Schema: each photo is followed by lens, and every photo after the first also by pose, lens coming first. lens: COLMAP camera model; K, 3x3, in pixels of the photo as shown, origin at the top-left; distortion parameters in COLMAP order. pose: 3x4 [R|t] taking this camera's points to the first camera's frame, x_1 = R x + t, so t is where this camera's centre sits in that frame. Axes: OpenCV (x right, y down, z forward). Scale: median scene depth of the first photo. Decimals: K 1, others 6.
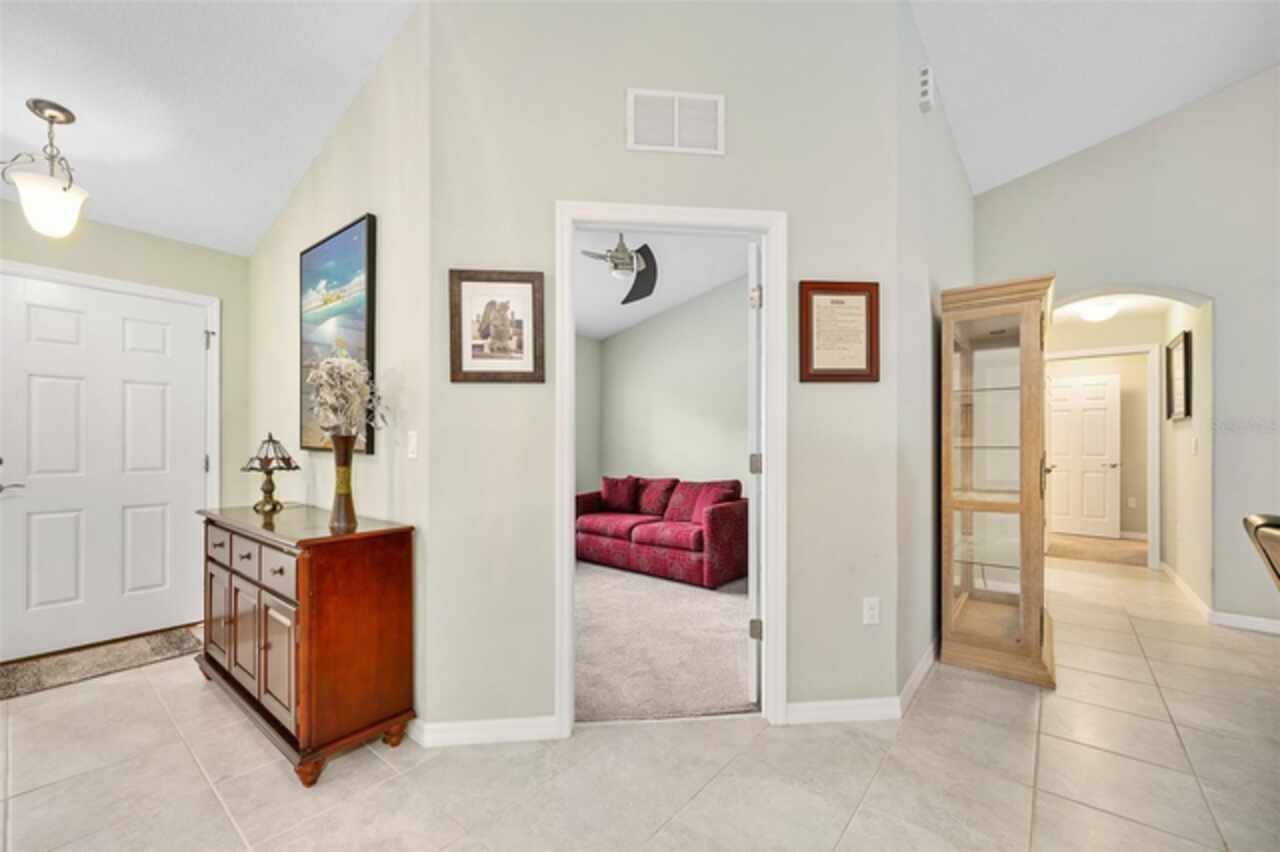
lens RADIAL K [[510.8, 0, 648.0], [0, 510.8, 443.0], [0, 0, 1]] dist [-0.003966, -0.000090]
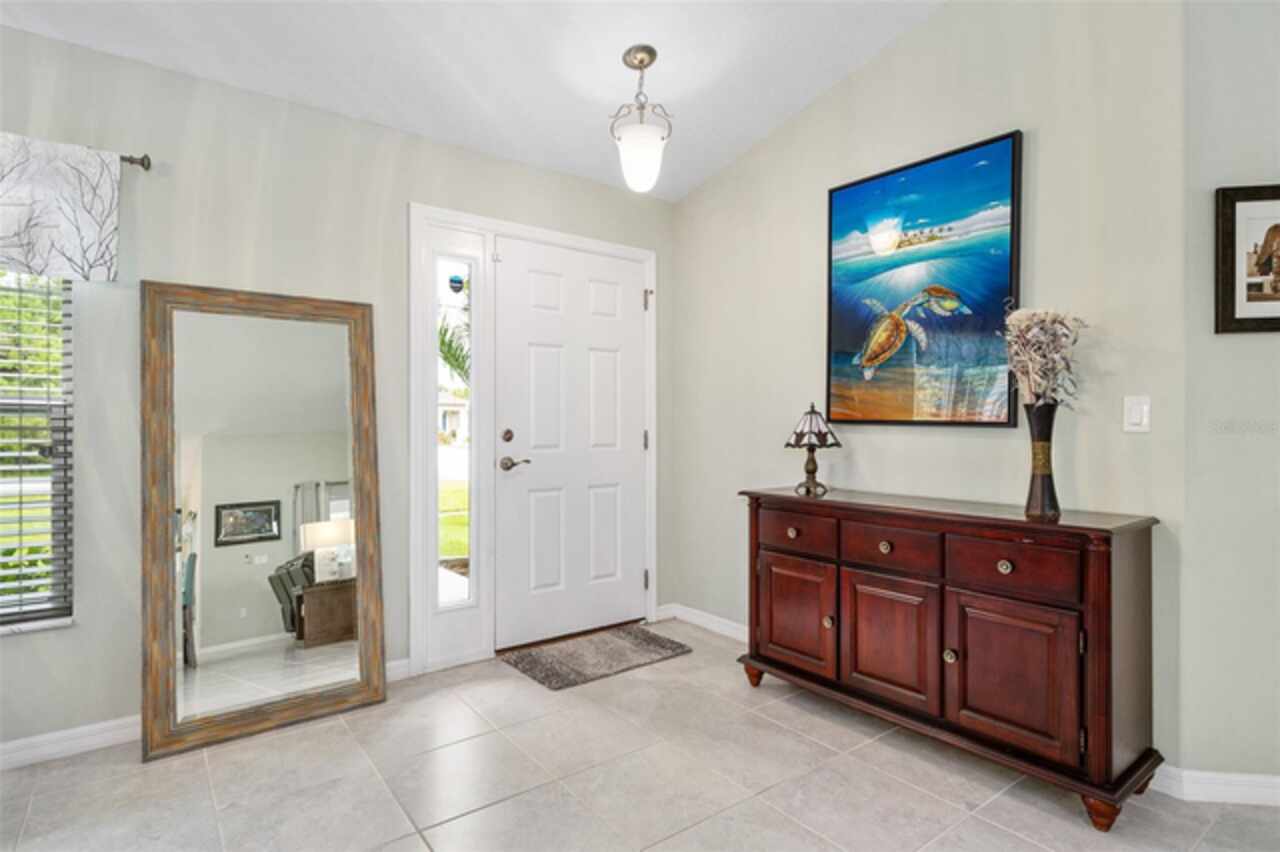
lens RADIAL K [[657.9, 0, 641.5], [0, 657.9, 422.4], [0, 0, 1]] dist [0.002523, -0.000042]
pose [[0.969445, -0.000963, -0.245306, -0.916569], [0.001820, 0.999993, 0.003268, 0.009889], [0.245301, -0.003615, 0.969440, -0.171017]]
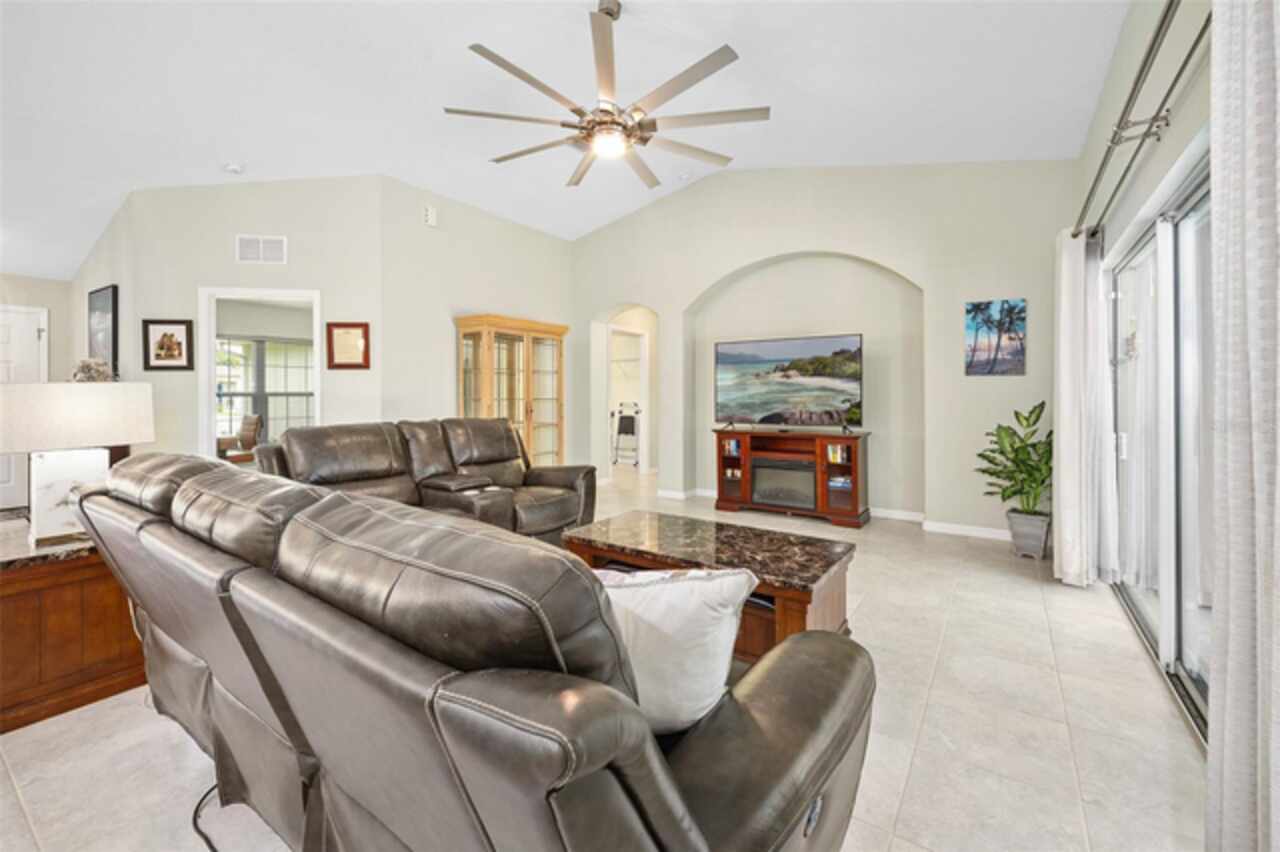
lens RADIAL K [[525.0, 0, 642.0], [0, 525.0, 391.7], [0, 0, 1]] dist [0.018456, 0.000136]
pose [[0.997818, -0.003151, 0.065956, 1.478010], [0.002995, 0.999992, 0.002468, -0.025521], [-0.065963, -0.002265, 0.997819, -1.320880]]
